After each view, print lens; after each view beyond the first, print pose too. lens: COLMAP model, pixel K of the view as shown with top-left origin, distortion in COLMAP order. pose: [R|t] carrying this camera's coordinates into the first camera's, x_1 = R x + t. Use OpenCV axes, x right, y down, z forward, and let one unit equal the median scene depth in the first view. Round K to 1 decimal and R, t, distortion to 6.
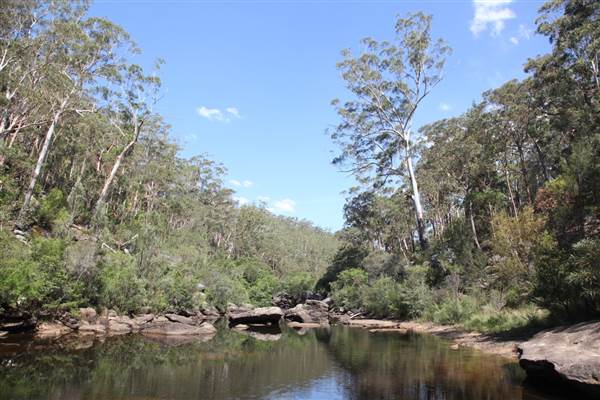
lens RADIAL K [[408.8, 0, 301.0], [0, 408.8, 197.9], [0, 0, 1]] dist [-0.121196, 0.069288]
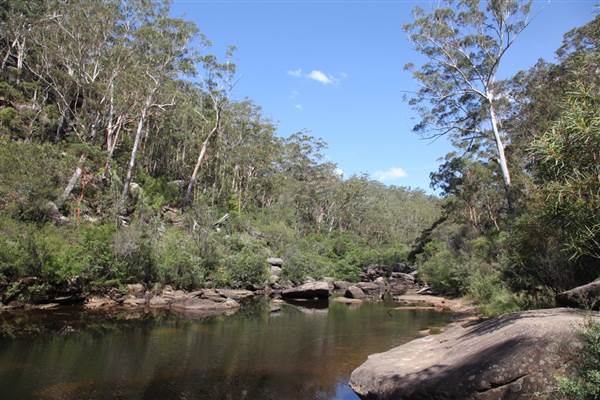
lens RADIAL K [[408.8, 0, 301.0], [0, 408.8, 197.9], [0, 0, 1]] dist [-0.121196, 0.069288]
pose [[0.959119, -0.048354, -0.278843, 0.100557], [0.067464, 0.995955, 0.059345, -0.003074], [0.274845, -0.075731, 0.958501, 0.013993]]
